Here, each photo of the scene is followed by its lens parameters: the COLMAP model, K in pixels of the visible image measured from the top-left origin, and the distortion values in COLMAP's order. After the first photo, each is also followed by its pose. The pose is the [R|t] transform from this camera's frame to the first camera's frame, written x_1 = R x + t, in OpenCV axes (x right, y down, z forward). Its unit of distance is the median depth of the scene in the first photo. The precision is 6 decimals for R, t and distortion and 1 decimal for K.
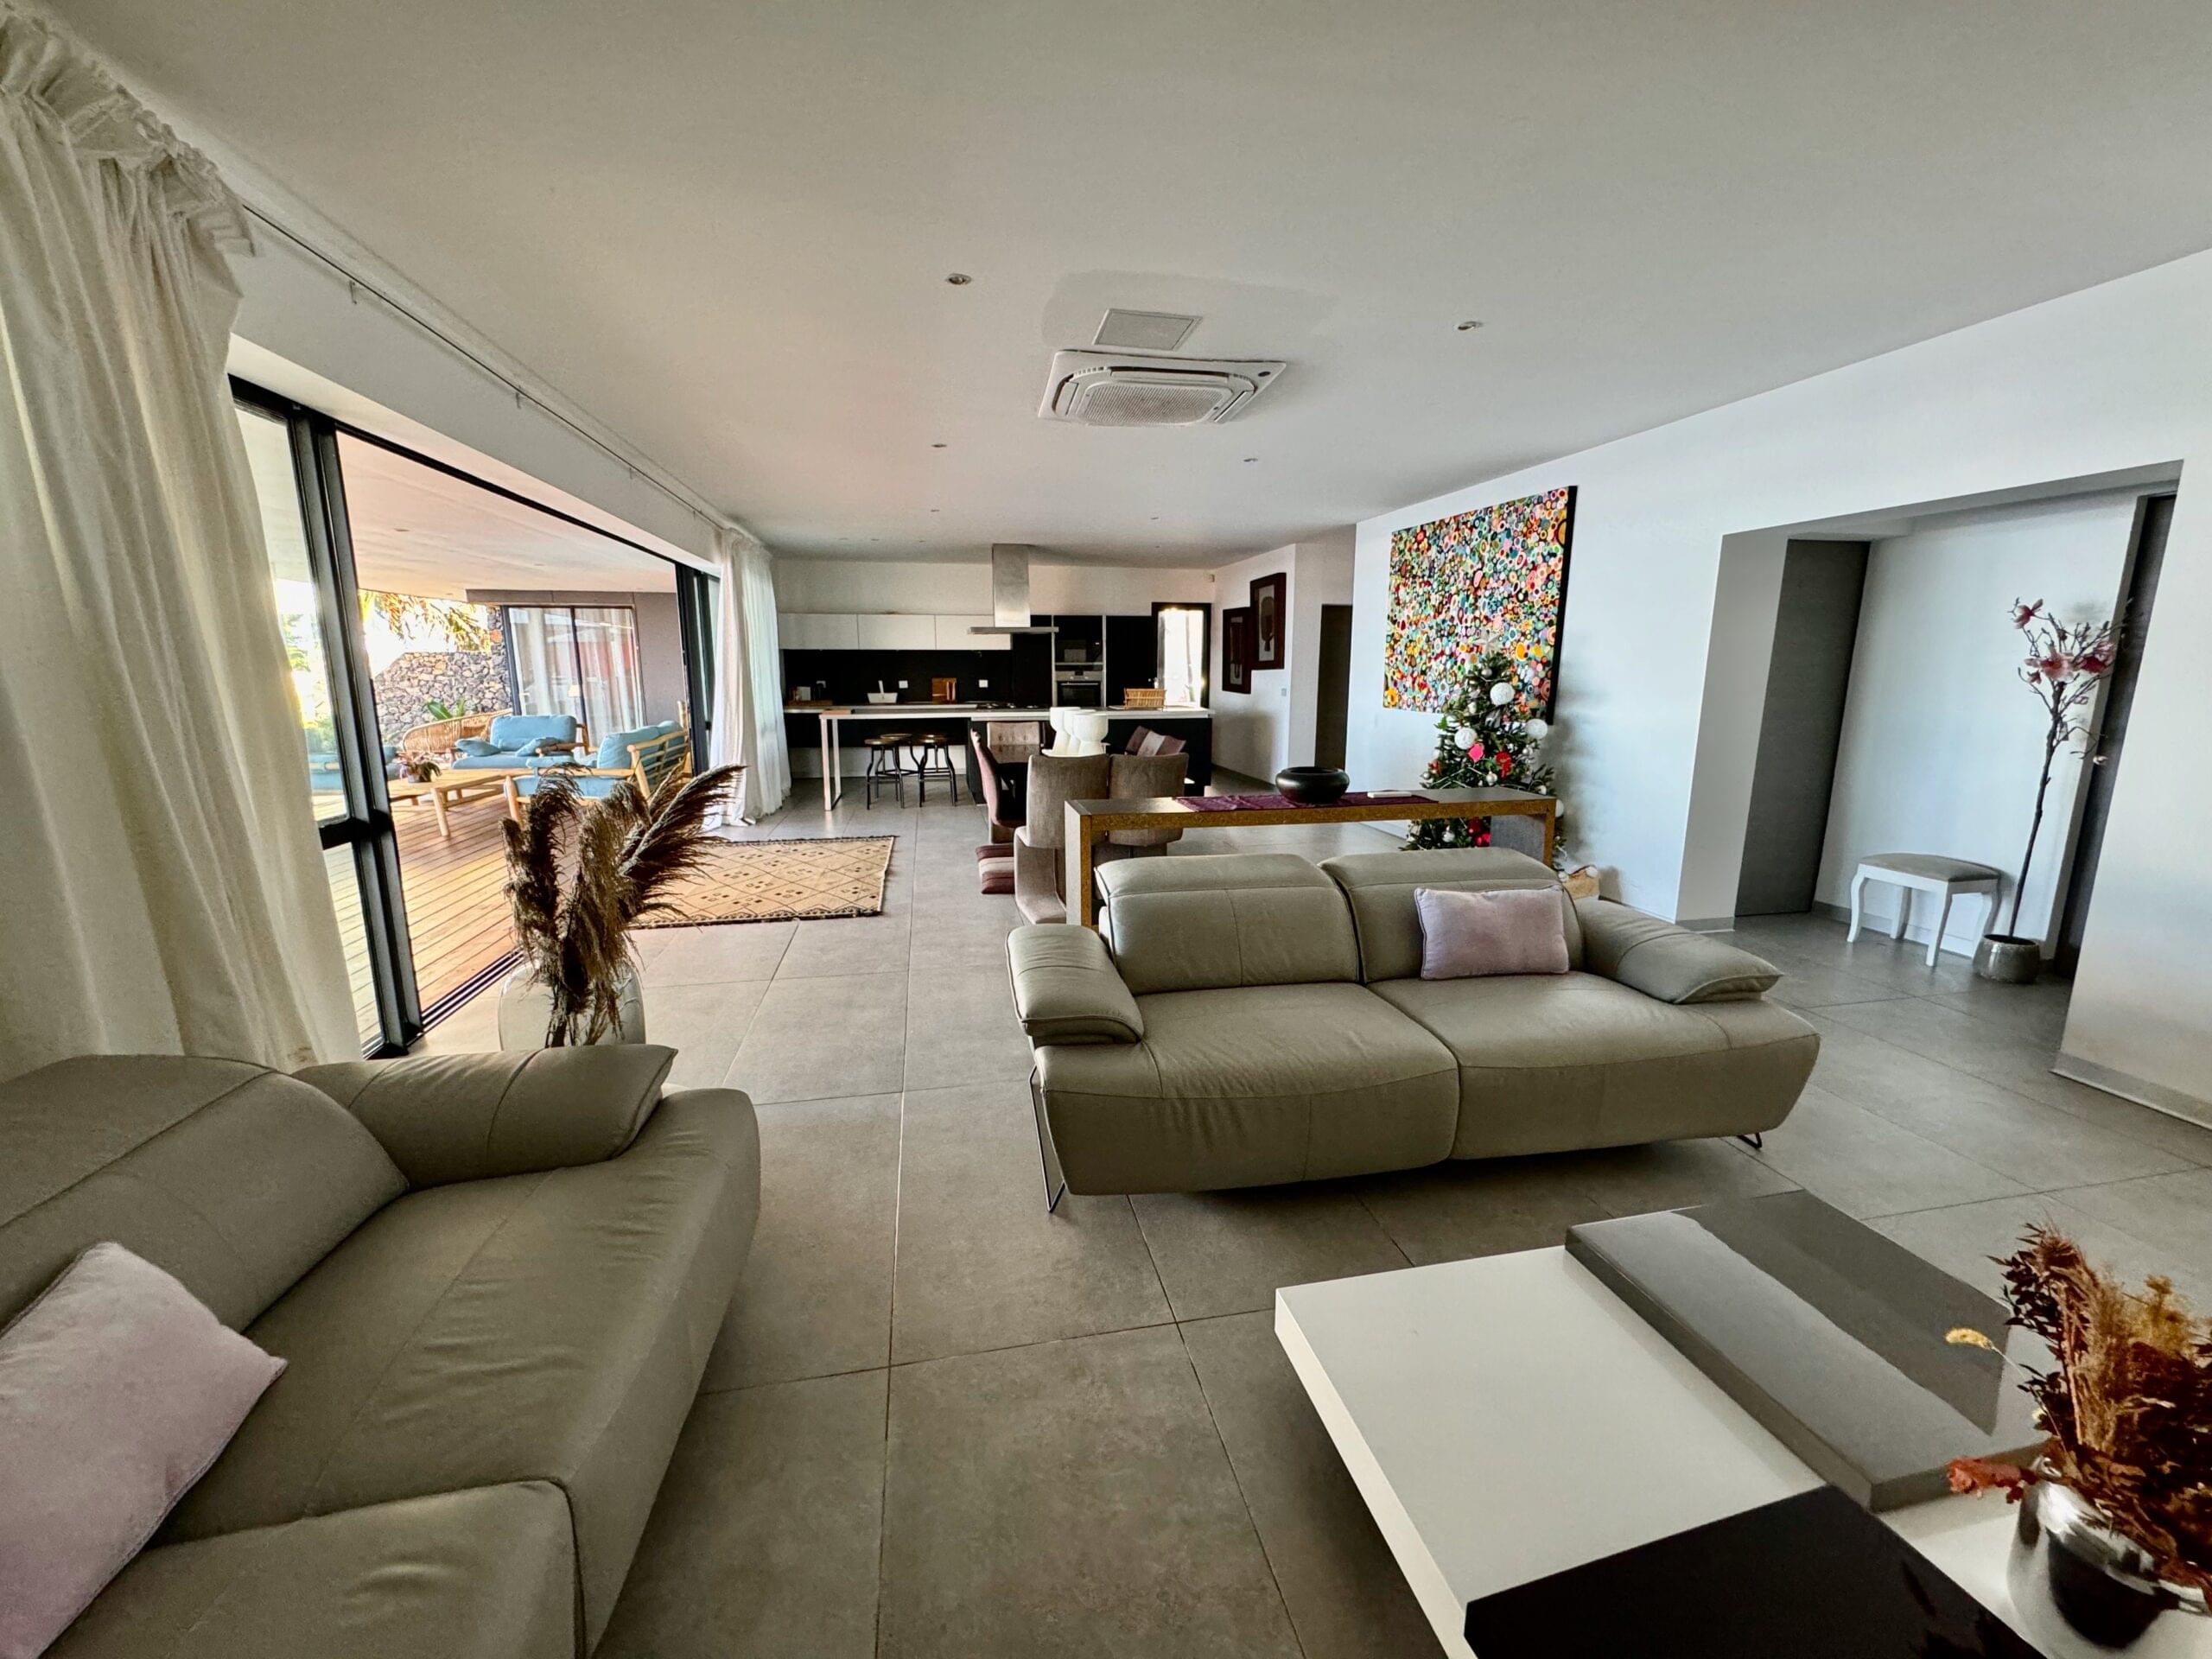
lens RADIAL K [[885.7, 0, 1101.9], [0, 885.7, 830.6], [0, 0, 1]] dist [-0.001594, 0.000339]
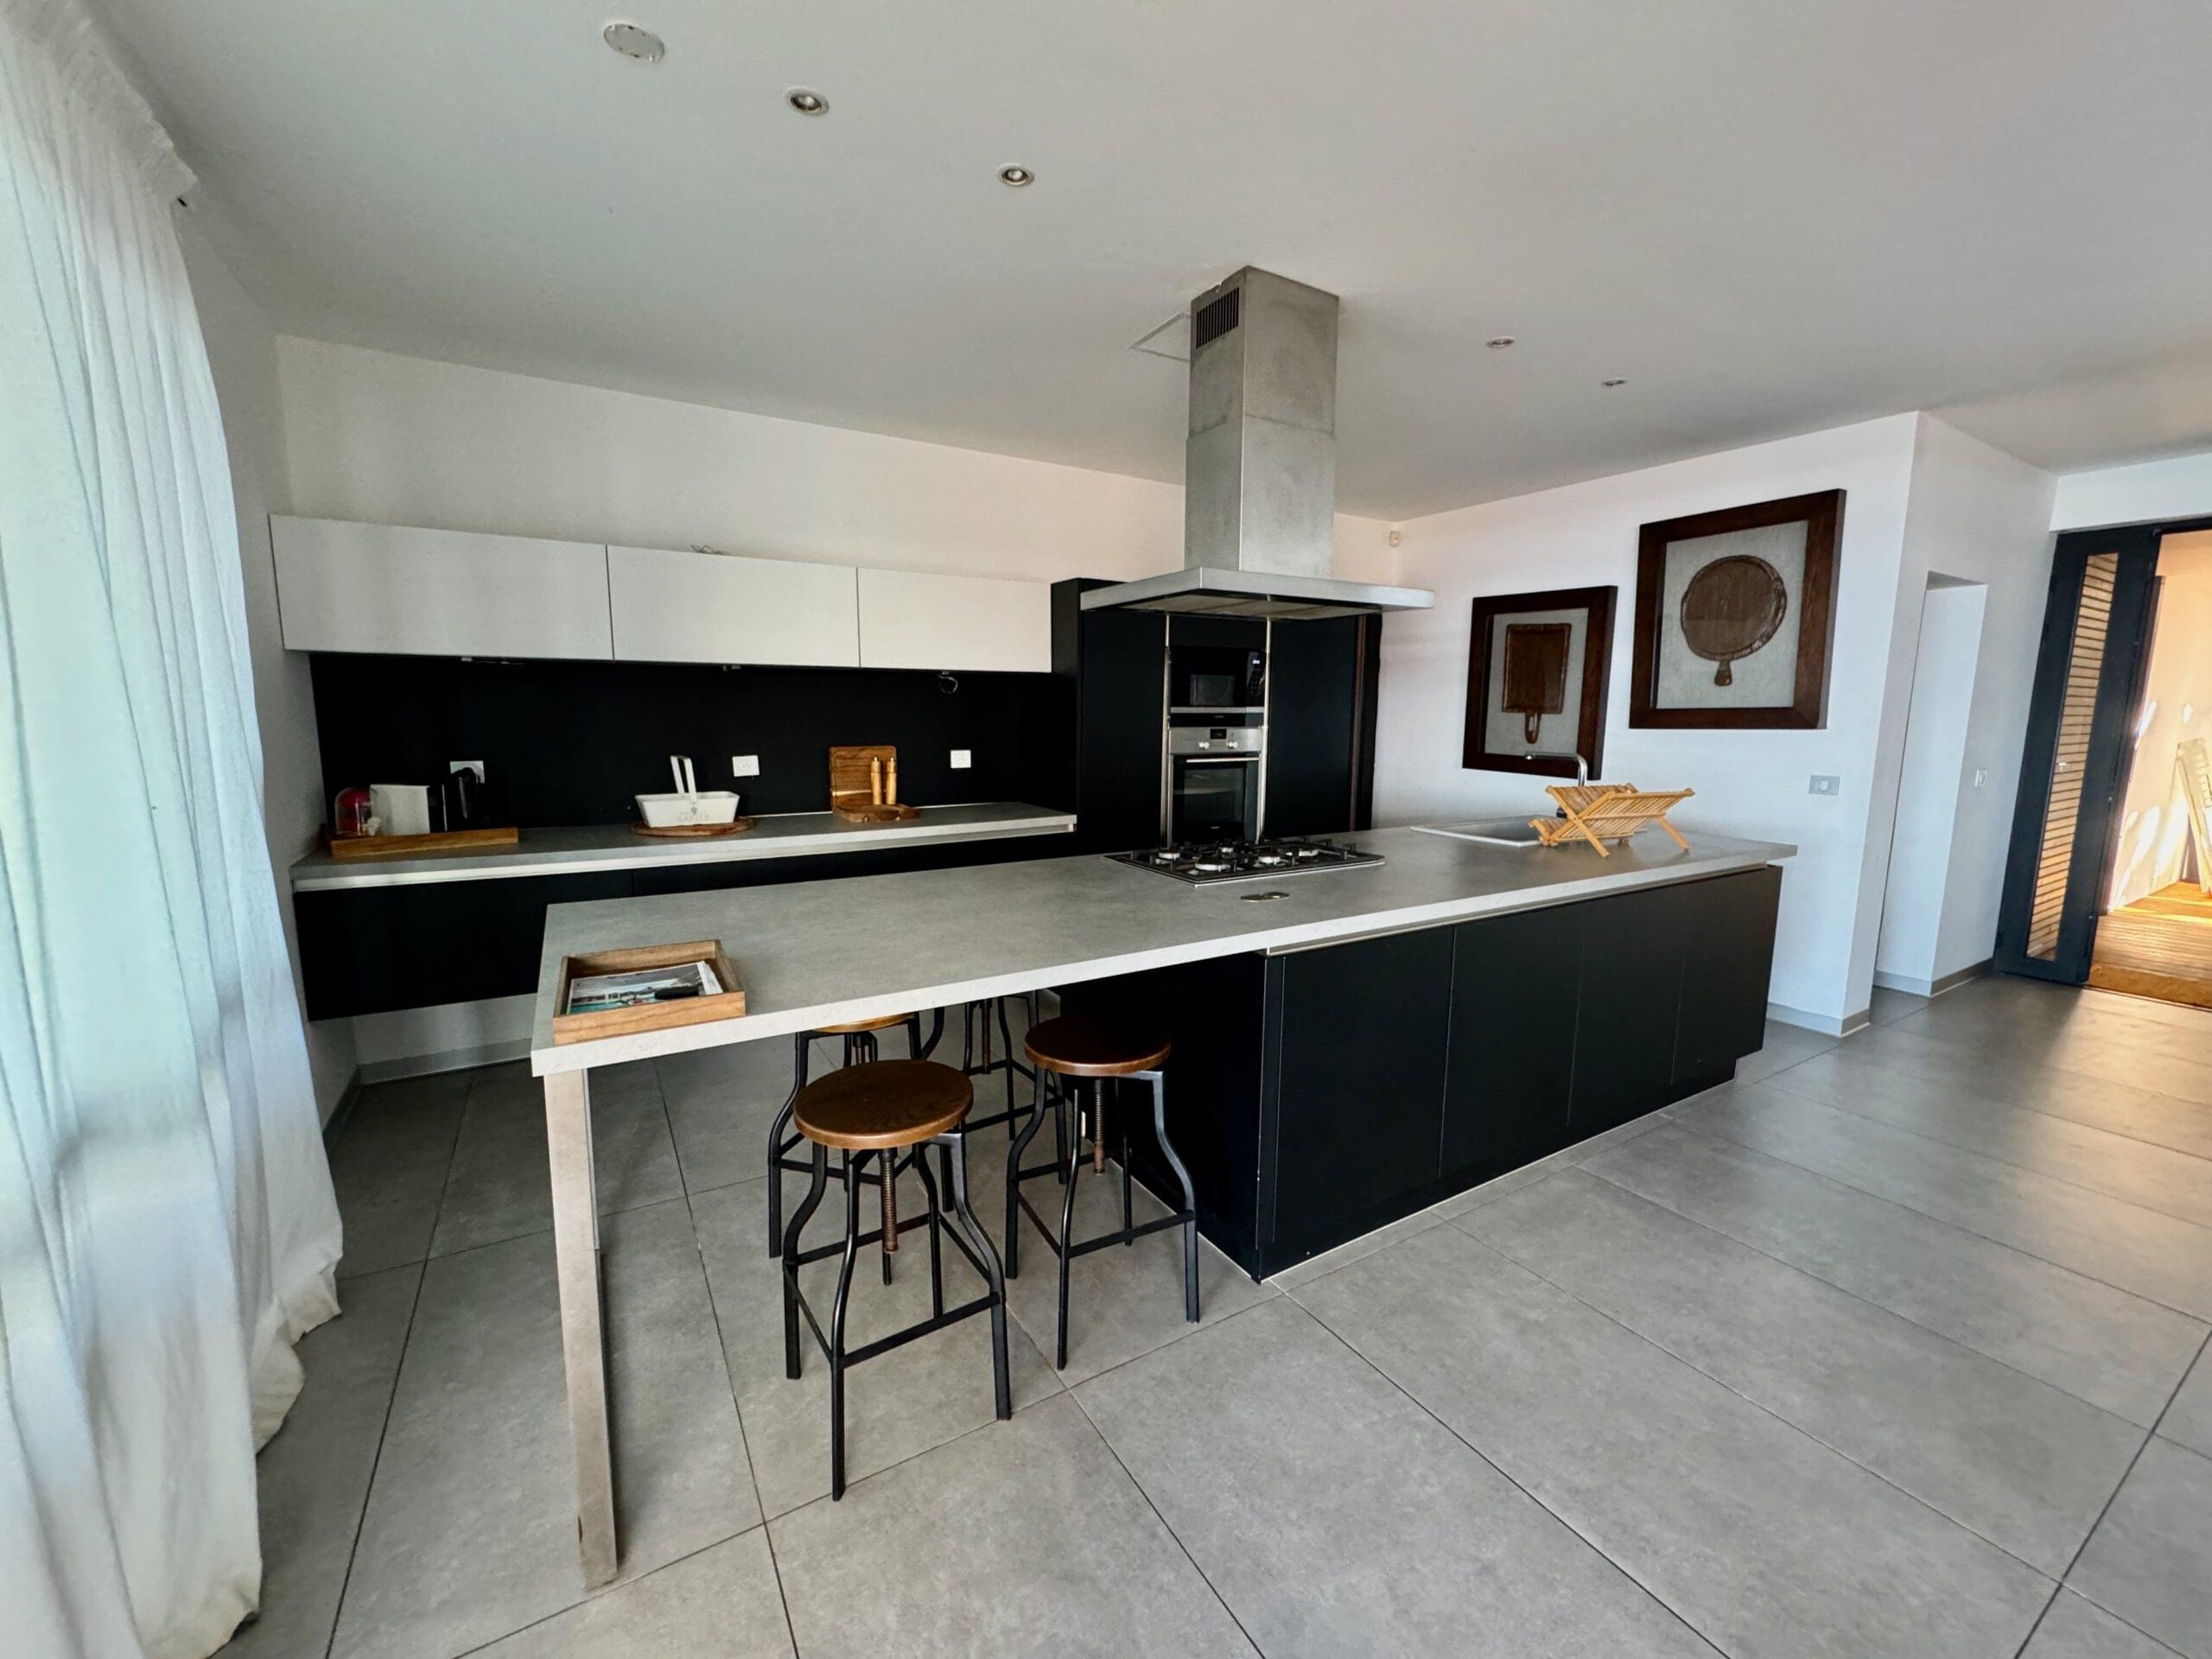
lens RADIAL K [[885.7, 0, 1100.9], [0, 885.7, 826.8], [0, 0, 1]] dist [-0.001594, 0.000339]
pose [[0.939768, -0.038723, 0.339613, -0.267484], [0.055126, 0.997726, -0.038782, -0.151551], [-0.337339, 0.055168, 0.939765, 0.792396]]
